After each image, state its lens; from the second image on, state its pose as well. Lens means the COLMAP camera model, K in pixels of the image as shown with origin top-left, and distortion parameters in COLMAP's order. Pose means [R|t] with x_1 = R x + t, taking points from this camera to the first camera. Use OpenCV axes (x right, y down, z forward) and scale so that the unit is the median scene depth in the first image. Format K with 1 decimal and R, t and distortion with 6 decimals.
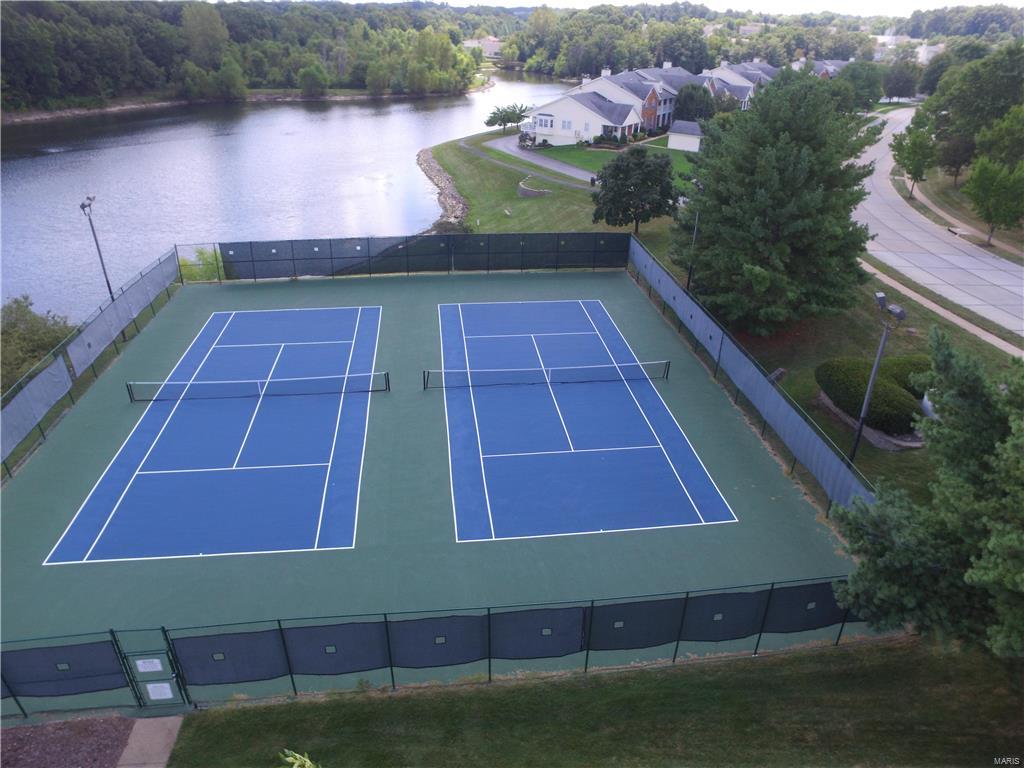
lens RADIAL K [[672.9, 0, 510.6], [0, 672.9, 344.9], [0, 0, 1]] dist [0.002288, 0.002412]
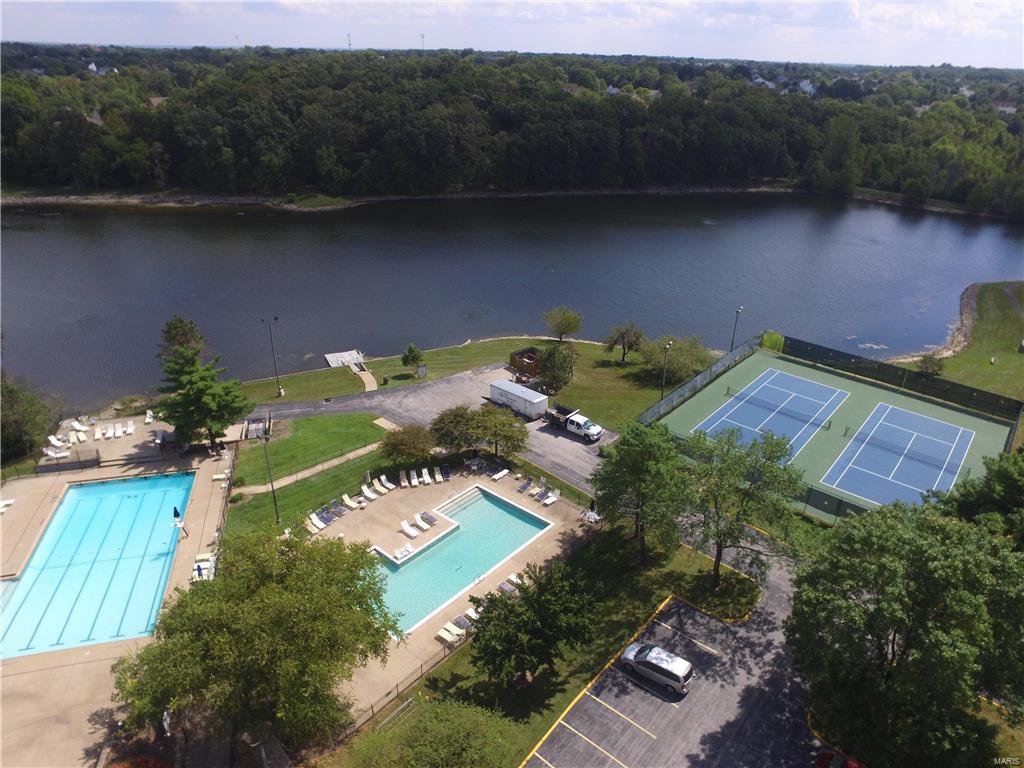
lens RADIAL K [[707.7, 0, 512.0], [0, 707.7, 384.0], [0, 0, 1]] dist [-0.066280, 0.000582]
pose [[0.682721, 0.330879, -0.651468, 0.158643], [-0.336721, 0.933749, 0.121375, 0.000973], [0.648468, 0.136497, 0.748904, -0.406037]]
